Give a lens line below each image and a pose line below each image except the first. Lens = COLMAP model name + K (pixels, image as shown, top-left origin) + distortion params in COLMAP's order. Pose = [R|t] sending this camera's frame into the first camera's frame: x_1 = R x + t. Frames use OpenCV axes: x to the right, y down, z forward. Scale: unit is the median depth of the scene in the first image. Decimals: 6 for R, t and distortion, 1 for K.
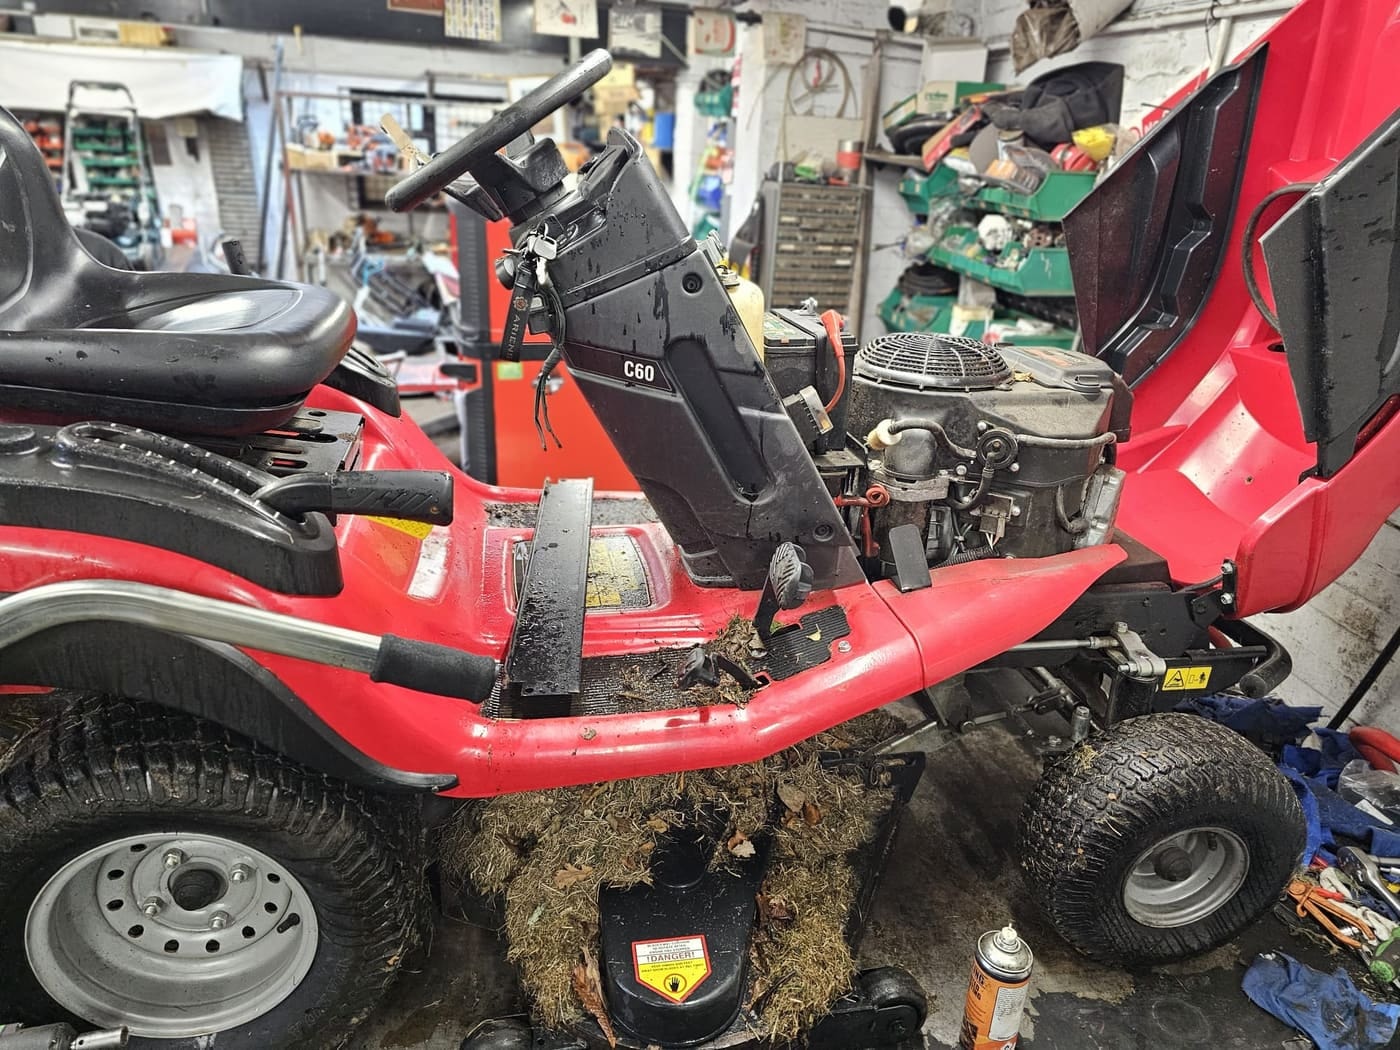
lens RADIAL K [[977.9, 0, 700.0], [0, 977.9, 525.0], [0, 0, 1]] dist [0.052124, -0.026457]
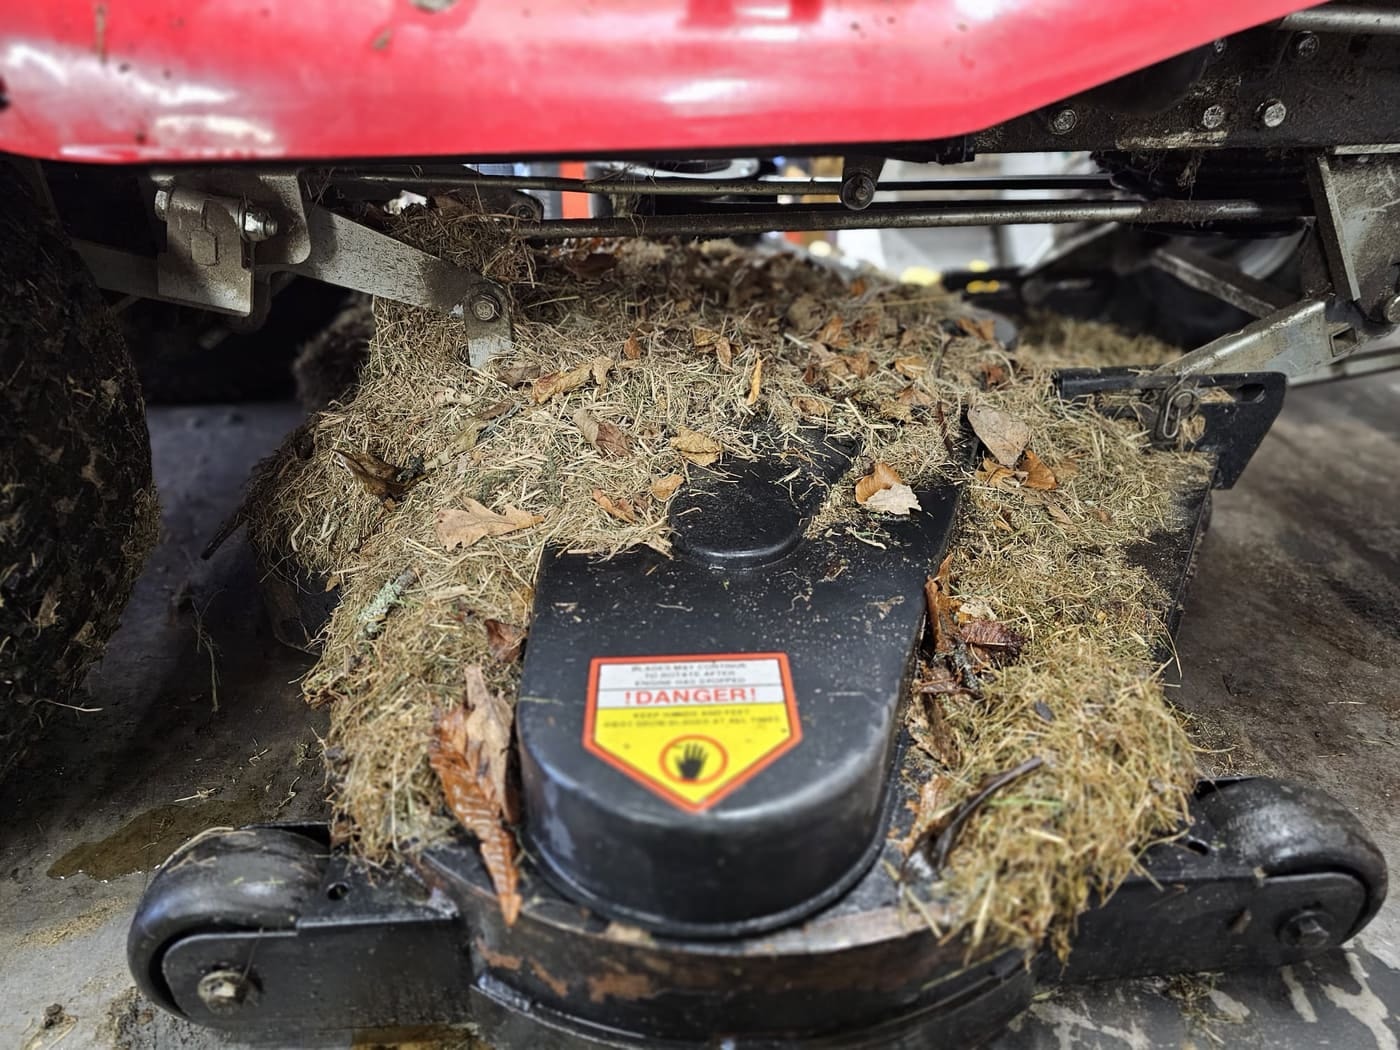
lens RADIAL K [[977.9, 0, 700.0], [0, 977.9, 525.0], [0, 0, 1]] dist [0.052124, -0.026457]
pose [[0.992088, 0.029048, -0.122135, 0.014630], [-0.013947, 0.992343, 0.122724, 0.313949], [0.124765, -0.120050, 0.984897, 0.621128]]
